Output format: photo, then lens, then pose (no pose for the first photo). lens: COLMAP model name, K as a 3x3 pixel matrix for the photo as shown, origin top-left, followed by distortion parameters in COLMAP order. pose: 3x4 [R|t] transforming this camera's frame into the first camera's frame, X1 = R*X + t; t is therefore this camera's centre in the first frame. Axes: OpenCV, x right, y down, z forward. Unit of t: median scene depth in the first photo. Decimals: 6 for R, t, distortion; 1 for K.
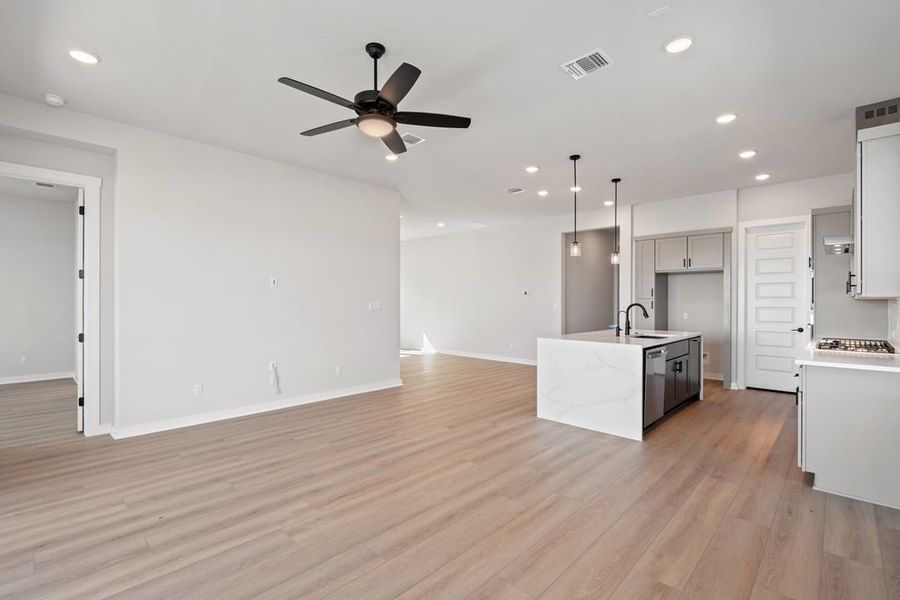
lens RADIAL K [[409.7, 0, 450.8], [0, 409.7, 301.8], [0, 0, 1]] dist [0.001556, -0.004846]
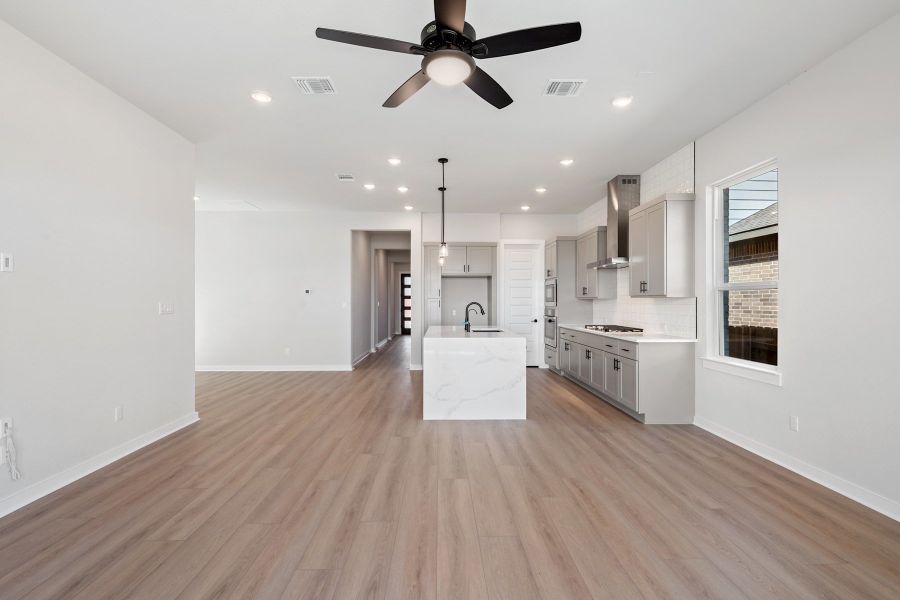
lens RADIAL K [[409.7, 0, 450.0], [0, 409.7, 302.0], [0, 0, 1]] dist [0.001556, -0.004846]
pose [[0.704829, -0.002321, 0.709374, -0.426443], [0.001570, 0.999997, 0.001712, 0.001617], [-0.709376, -0.000093, 0.704831, 0.270845]]
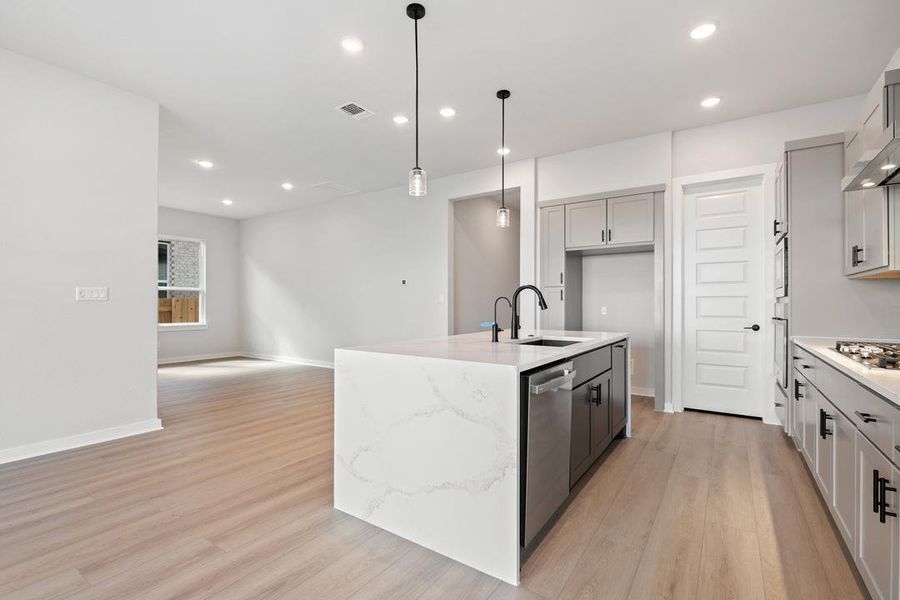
lens RADIAL K [[409.7, 0, 450.2], [0, 409.7, 300.8], [0, 0, 1]] dist [0.001556, -0.004846]
pose [[0.986434, -0.000194, 0.164157, 0.266272], [0.001138, 0.999983, -0.005653, 0.031718], [-0.164153, 0.005763, 0.986418, 0.476468]]
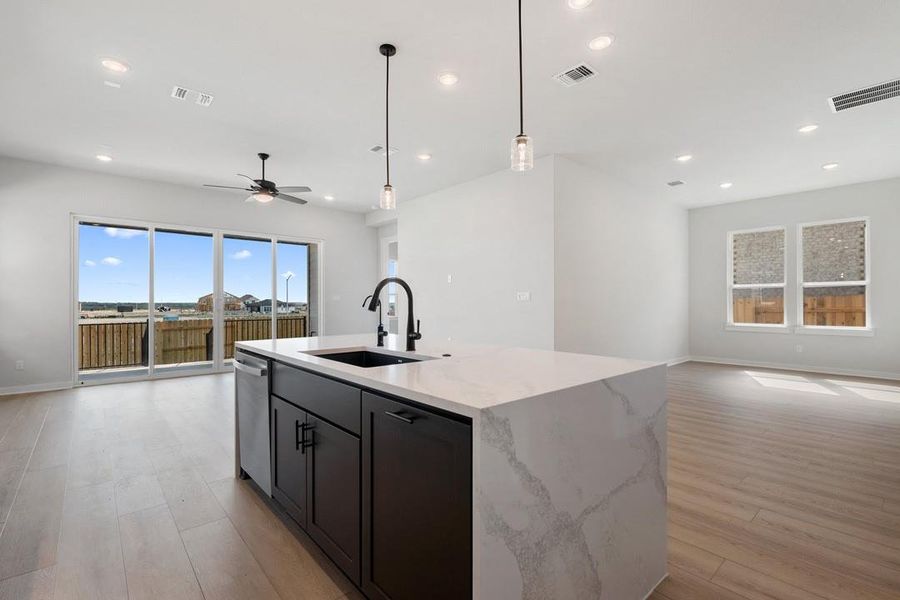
lens RADIAL K [[409.7, 0, 450.0], [0, 409.7, 300.7], [0, 0, 1]] dist [0.001556, -0.004846]
pose [[-0.088611, -0.005362, -0.996052, 0.942361], [0.001264, 0.999984, -0.005495, 0.032605], [0.996065, -0.001746, -0.088603, 1.183931]]
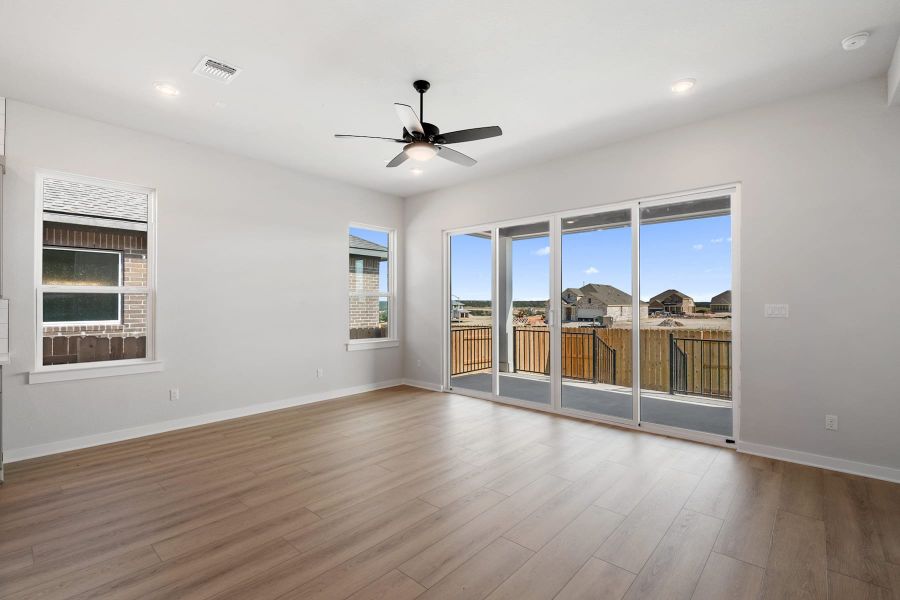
lens RADIAL K [[409.7, 0, 452.4], [0, 409.7, 298.7], [0, 0, 1]] dist [0.001556, -0.004846]
pose [[-0.999627, -0.001374, -0.027290, -0.141107], [-0.001073, 0.999938, -0.011046, 0.000042], [0.027303, -0.011012, -0.999567, 1.271510]]
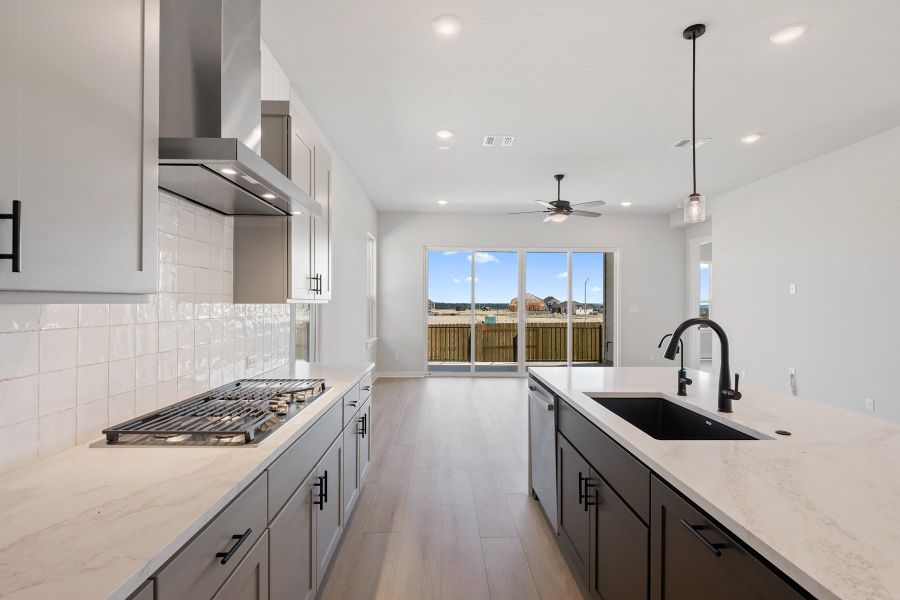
lens RADIAL K [[409.7, 0, 448.1], [0, 409.7, 302.2], [0, 0, 1]] dist [0.001556, -0.004846]
pose [[-0.710896, -0.006058, -0.703271, 0.912734], [-0.005536, 0.999980, -0.003017, -0.008484], [0.703276, 0.001749, -0.710915, 1.183647]]
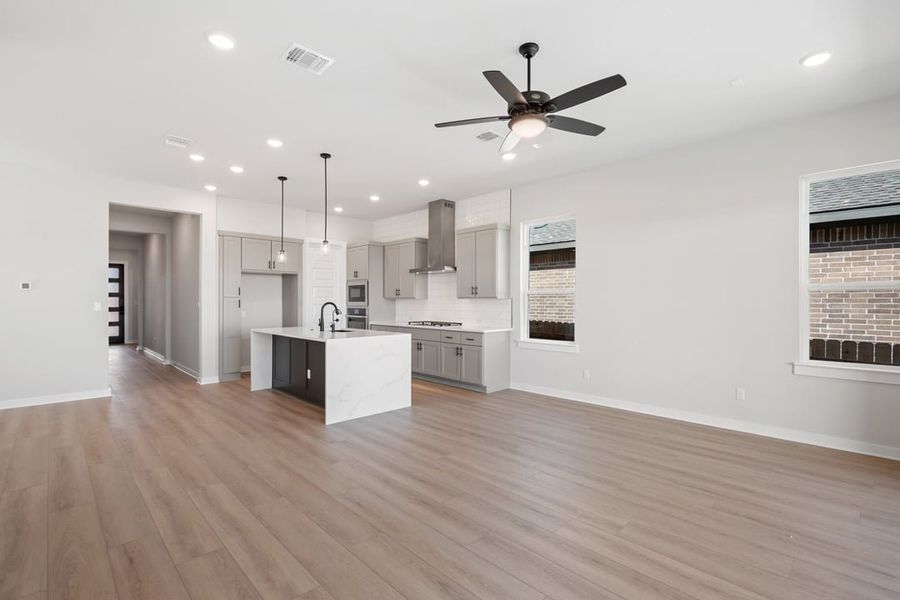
lens RADIAL K [[409.7, 0, 450.8], [0, 409.7, 303.2], [0, 0, 1]] dist [0.001556, -0.004846]
pose [[0.033473, -0.006083, 0.999421, -0.700875], [-0.001600, 0.999980, 0.006140, -0.000636], [-0.999438, -0.001804, 0.033463, 0.681373]]
